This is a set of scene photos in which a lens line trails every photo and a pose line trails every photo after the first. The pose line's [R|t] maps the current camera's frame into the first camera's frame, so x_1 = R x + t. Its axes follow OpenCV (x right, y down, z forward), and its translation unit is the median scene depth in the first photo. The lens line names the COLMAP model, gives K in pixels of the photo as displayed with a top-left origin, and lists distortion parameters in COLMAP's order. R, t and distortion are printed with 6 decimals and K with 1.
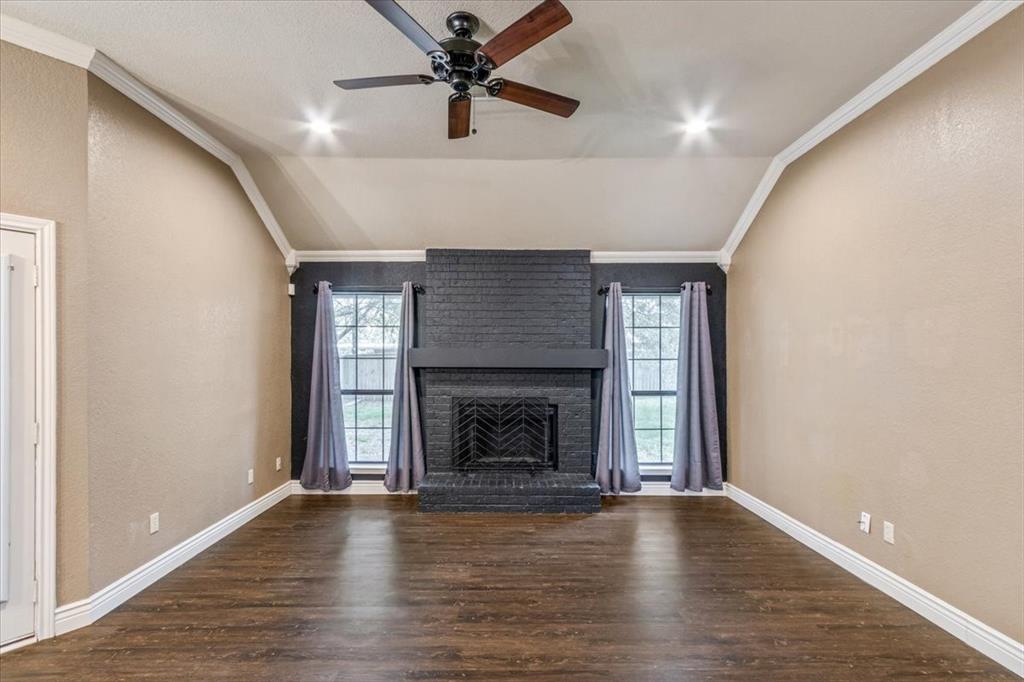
lens RADIAL K [[484.6, 0, 509.9], [0, 484.6, 356.2], [0, 0, 1]] dist [0.009260, -0.001363]
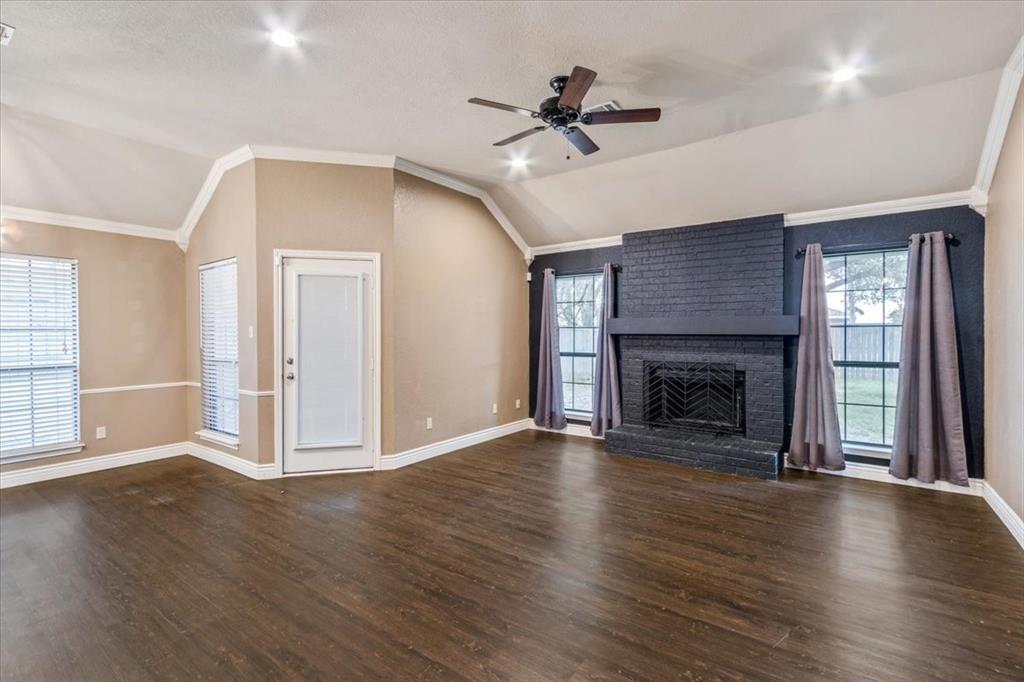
lens RADIAL K [[484.6, 0, 507.0], [0, 484.6, 335.2], [0, 0, 1]] dist [0.009260, -0.001363]
pose [[0.794306, 0.001359, -0.607516, 0.325687], [0.000928, 0.999994, 0.003451, 0.020584], [0.607517, -0.003304, 0.794300, -0.108488]]
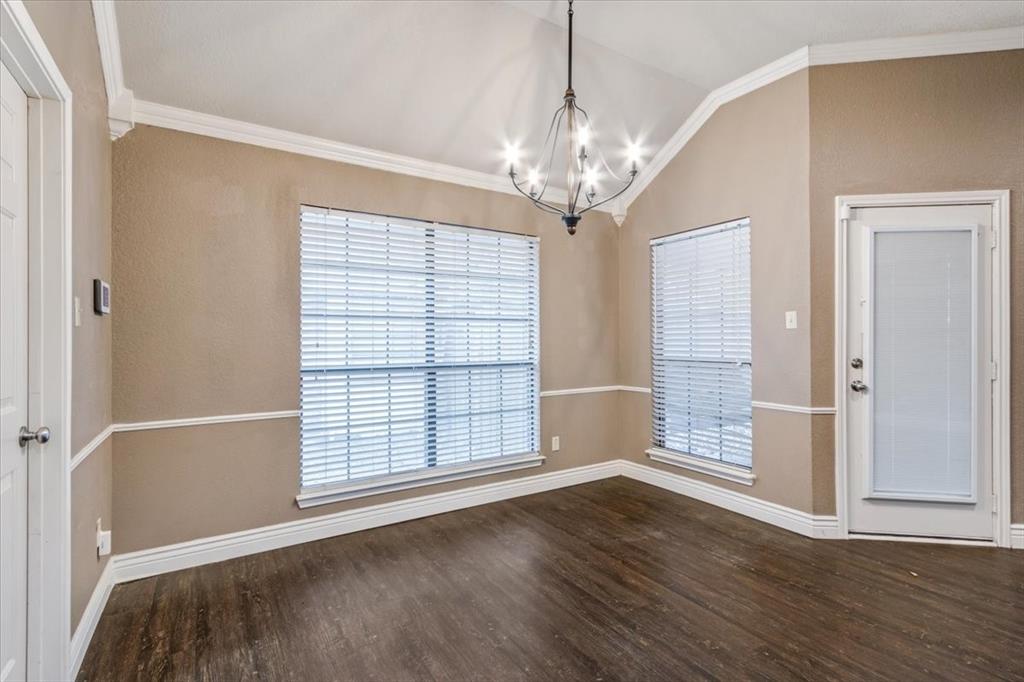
lens RADIAL K [[484.6, 0, 485.6], [0, 484.6, 335.9], [0, 0, 1]] dist [0.009260, -0.001363]
pose [[0.513456, -0.002604, -0.858112, -0.305749], [-0.004957, 0.999970, -0.006000, 0.045102], [0.858102, 0.007334, 0.513428, -0.354376]]
